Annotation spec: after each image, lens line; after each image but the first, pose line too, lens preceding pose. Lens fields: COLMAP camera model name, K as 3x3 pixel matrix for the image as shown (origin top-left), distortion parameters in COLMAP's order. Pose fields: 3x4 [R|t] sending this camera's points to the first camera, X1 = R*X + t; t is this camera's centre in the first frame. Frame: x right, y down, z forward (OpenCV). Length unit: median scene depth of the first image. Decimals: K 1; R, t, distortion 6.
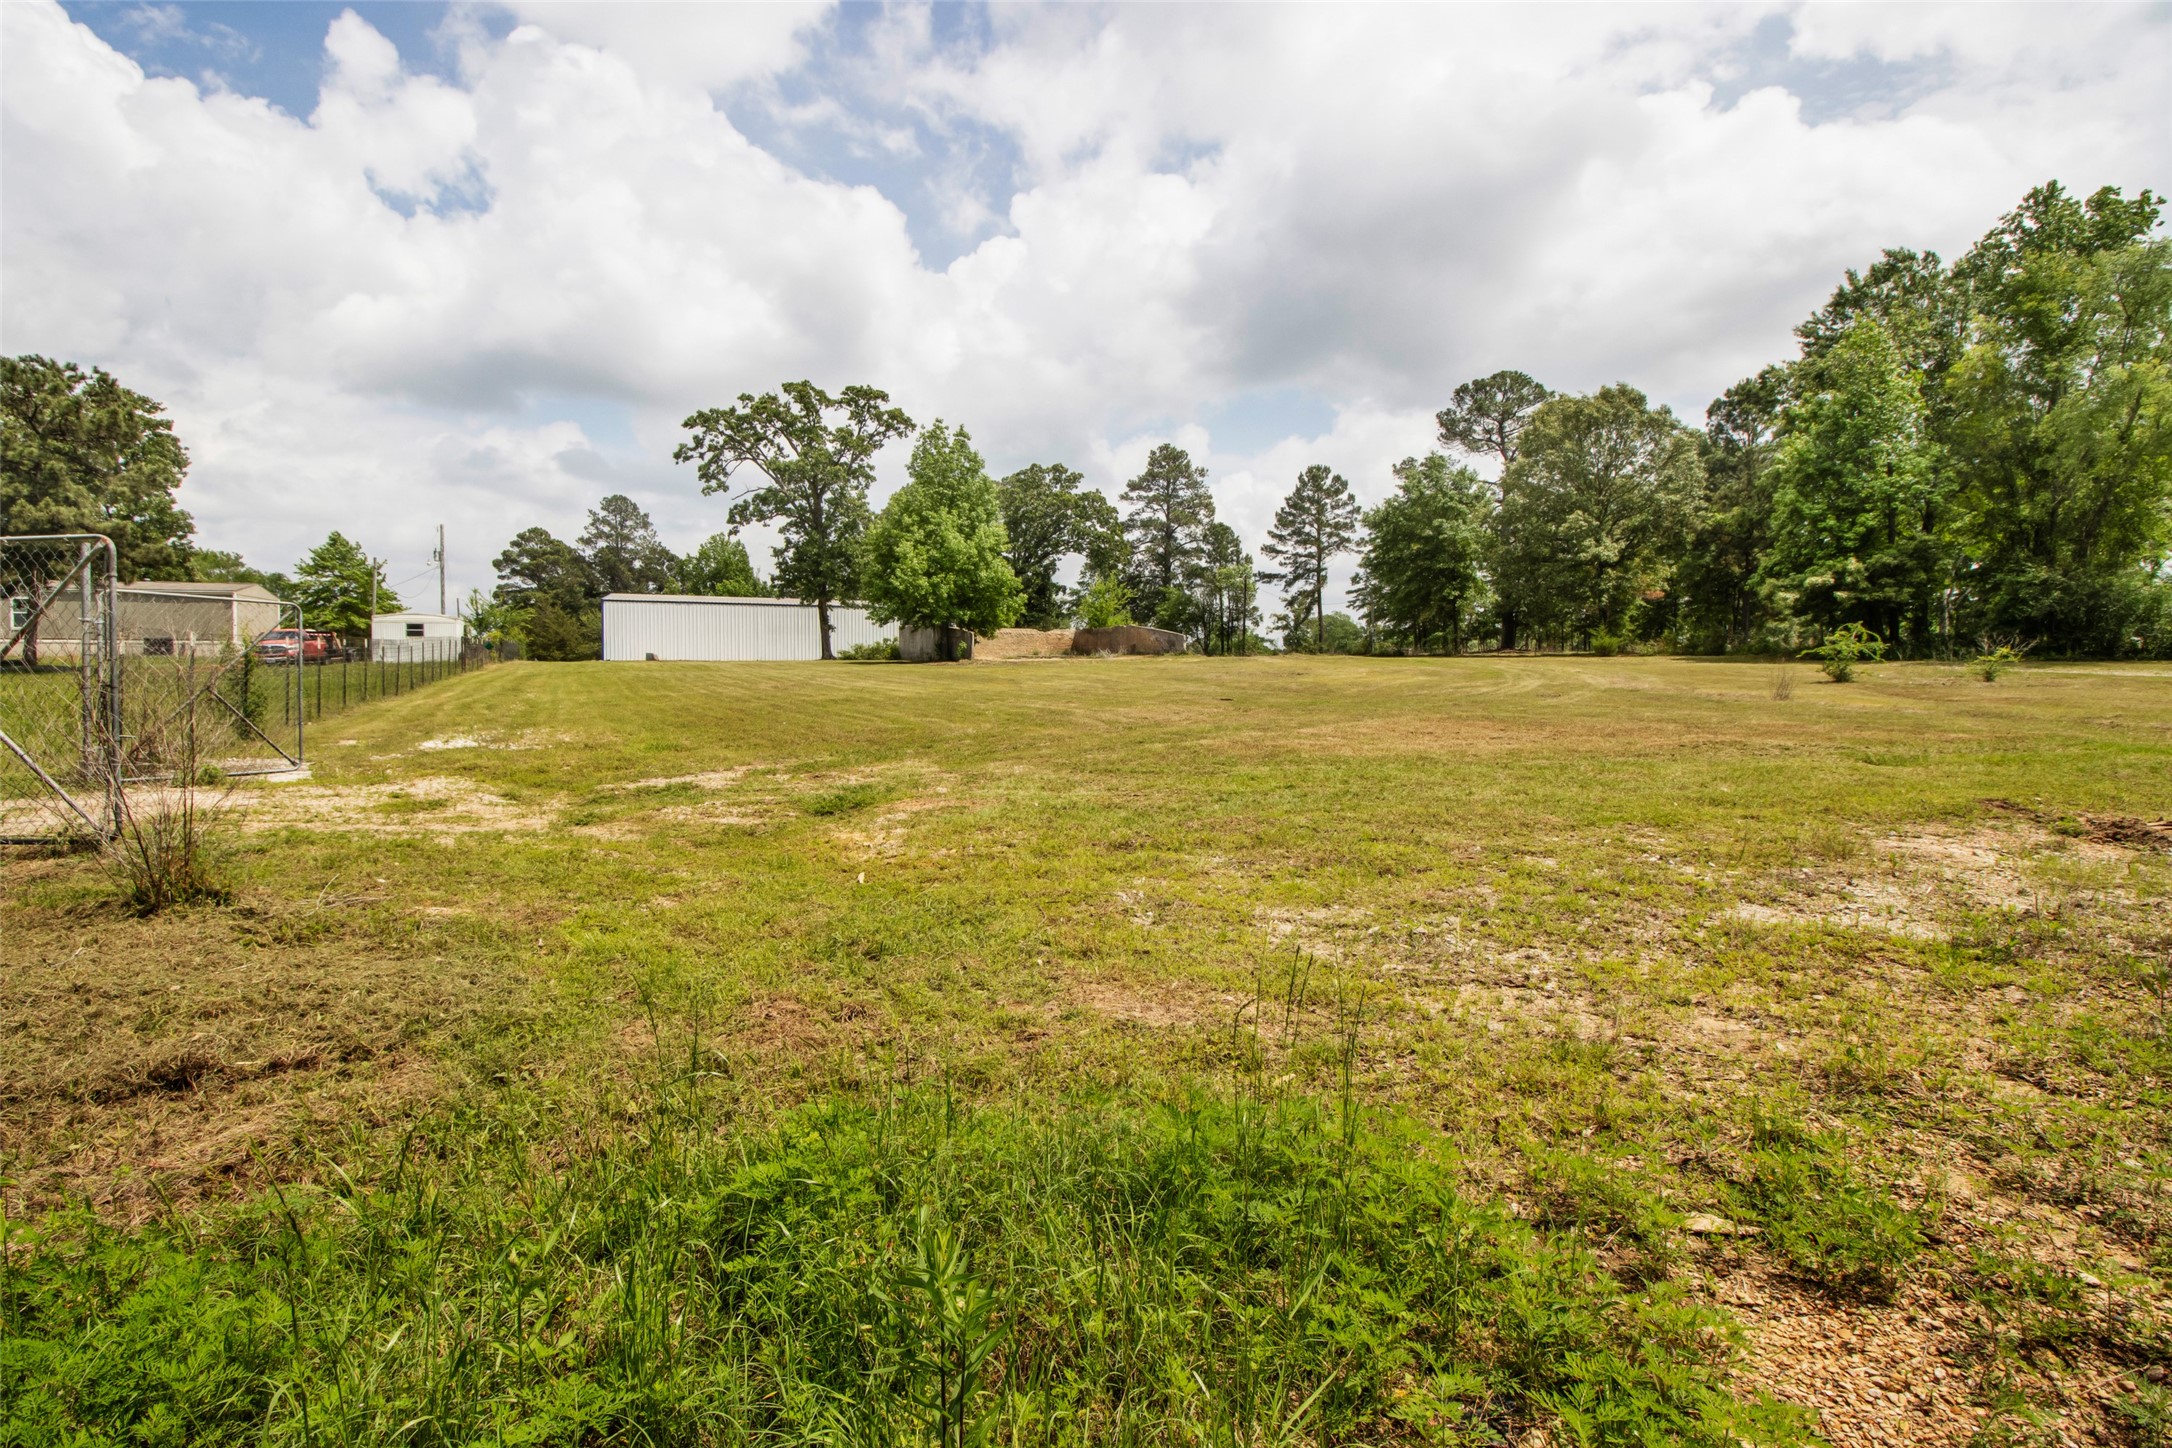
lens RADIAL K [[1017.5, 0, 1067.8], [0, 1017.5, 694.0], [0, 0, 1]] dist [-0.017594, -0.000525]
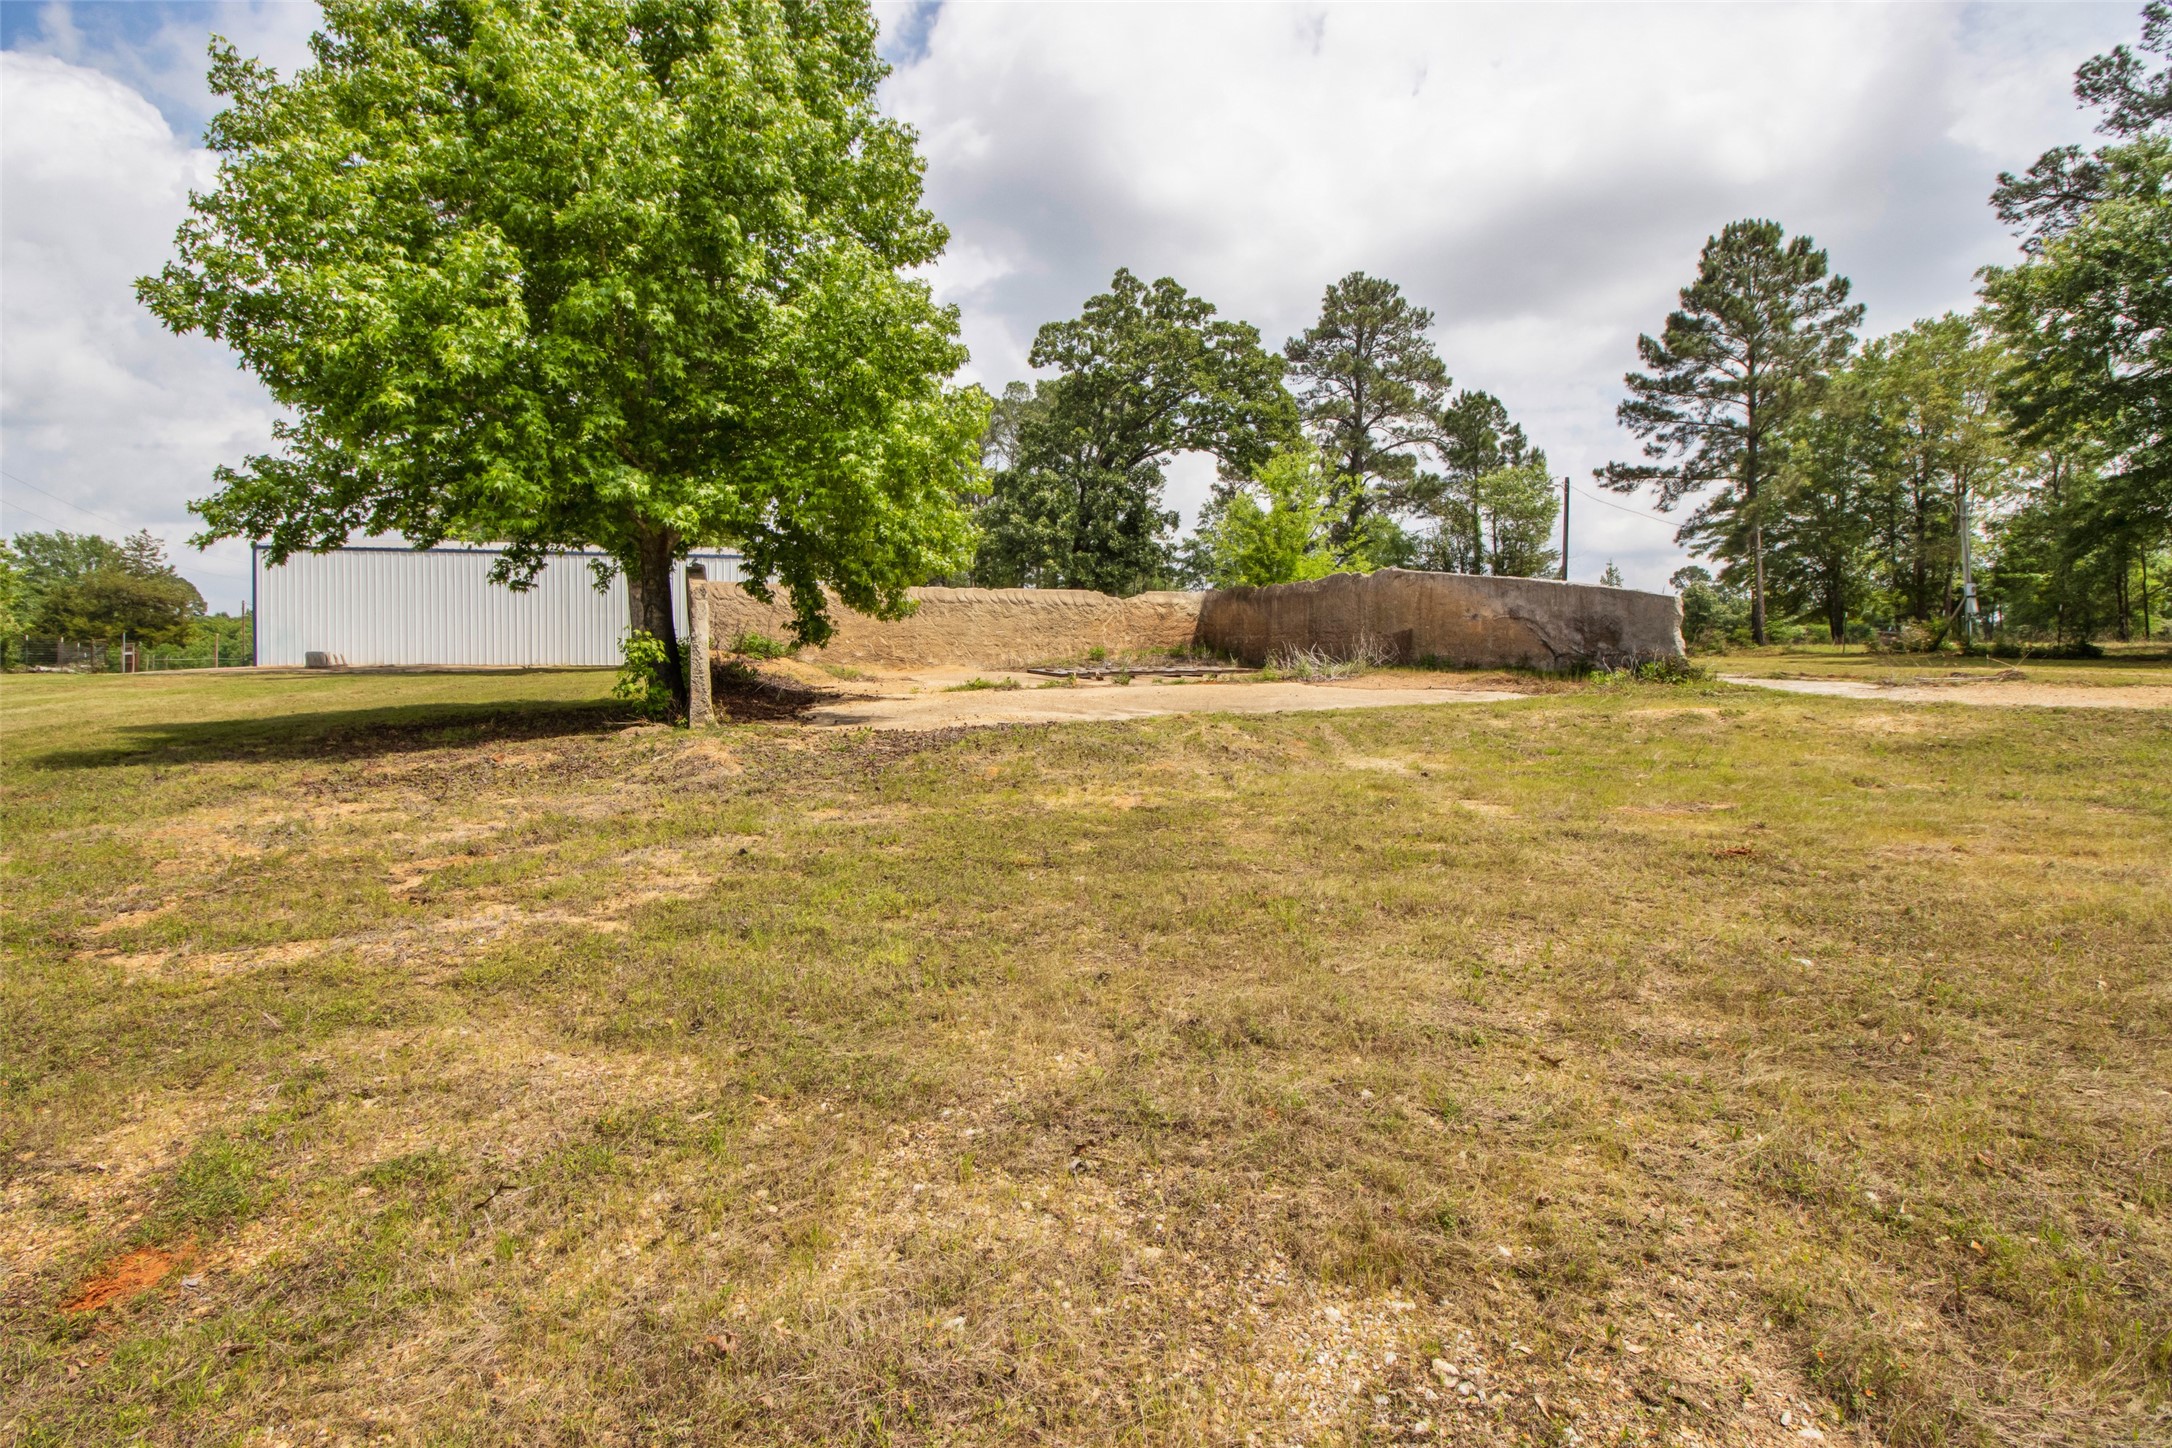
lens RADIAL K [[1017.5, 0, 1067.8], [0, 1017.5, 694.0], [0, 0, 1]] dist [-0.017594, -0.000525]
pose [[0.993917, -0.000680, -0.110129, -0.001187], [0.002923, 0.999791, 0.020211, -0.025873], [0.110092, -0.020410, 0.993712, 0.481918]]
